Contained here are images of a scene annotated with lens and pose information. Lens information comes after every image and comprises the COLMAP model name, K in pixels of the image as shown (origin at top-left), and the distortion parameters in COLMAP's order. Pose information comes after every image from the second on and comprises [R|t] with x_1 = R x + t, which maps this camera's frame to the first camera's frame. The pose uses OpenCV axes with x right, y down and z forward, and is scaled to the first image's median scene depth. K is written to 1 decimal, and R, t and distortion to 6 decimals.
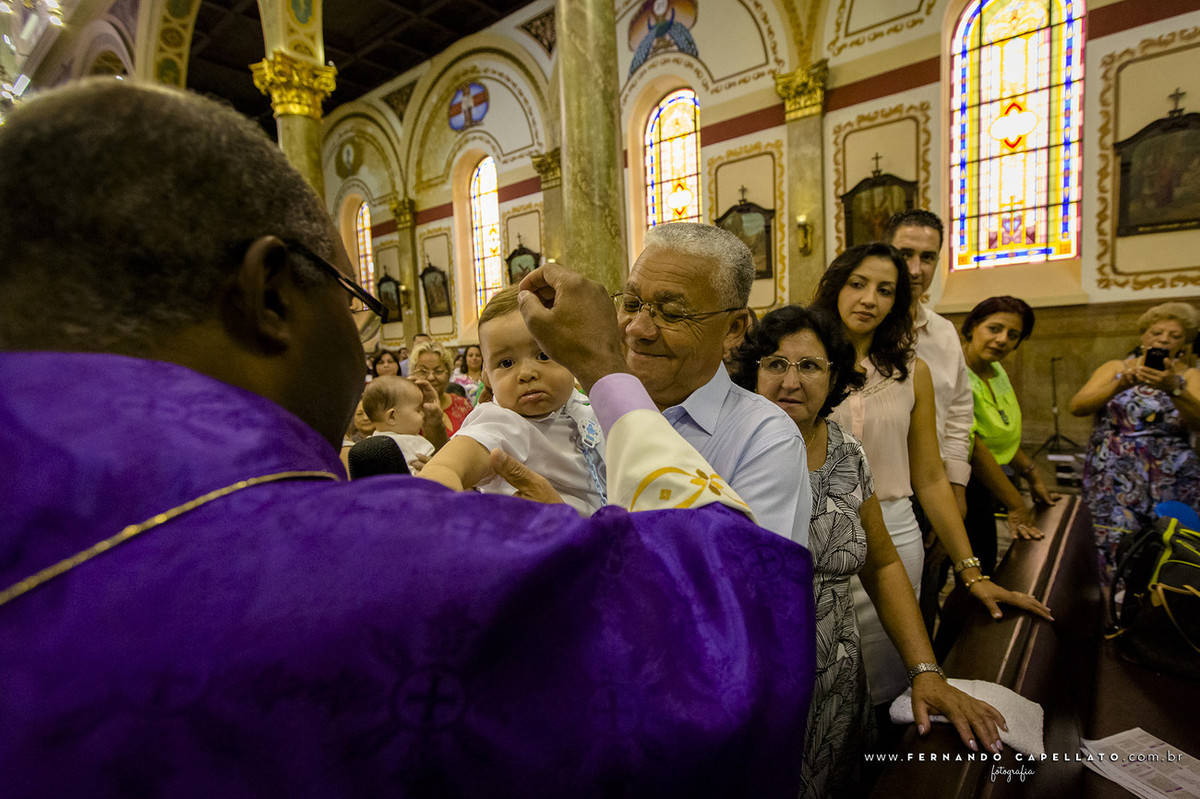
lens RADIAL K [[511.6, 0, 603.9], [0, 511.6, 417.3], [0, 0, 1]] dist [0.002351, 0.000125]
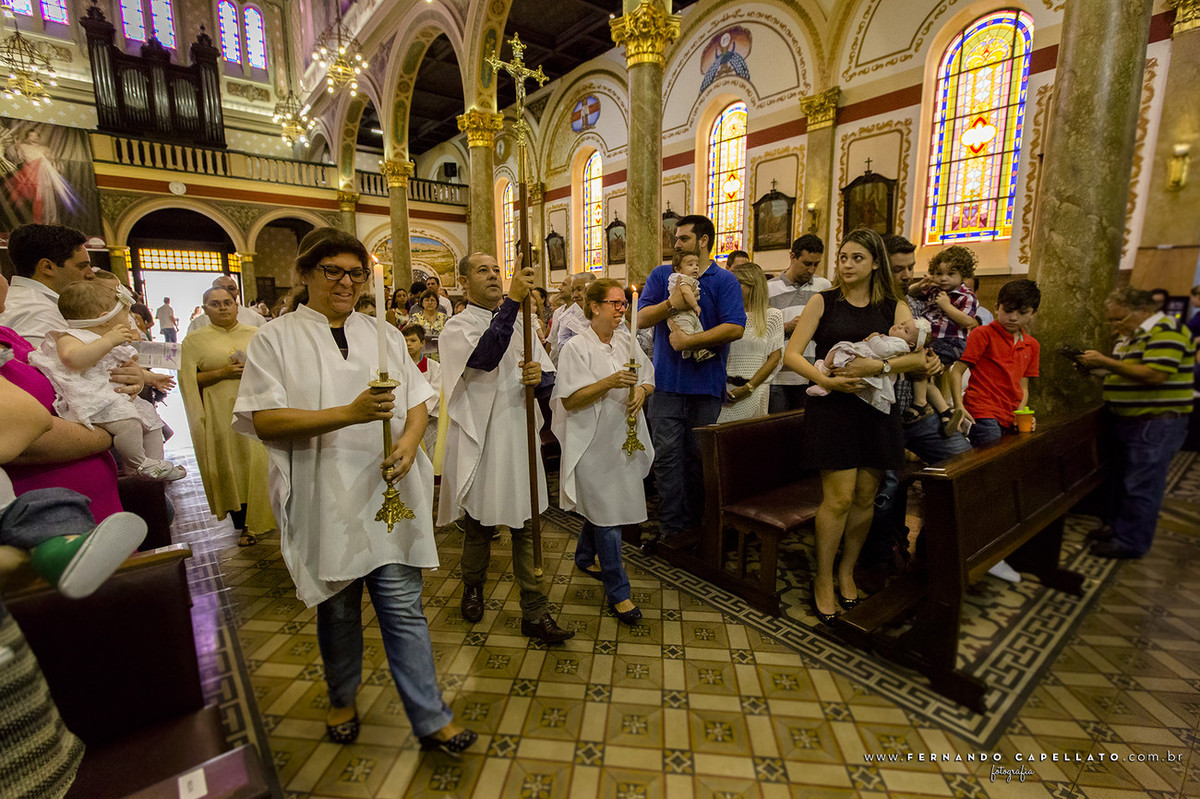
lens RADIAL K [[511.6, 0, 603.9], [0, 511.6, 417.3], [0, 0, 1]] dist [0.002351, 0.000125]
pose [[0.975685, 0.078892, -0.204487, 0.163928], [-0.057624, 0.992484, 0.107957, 0.061726], [0.211467, -0.093548, 0.972898, -0.511080]]
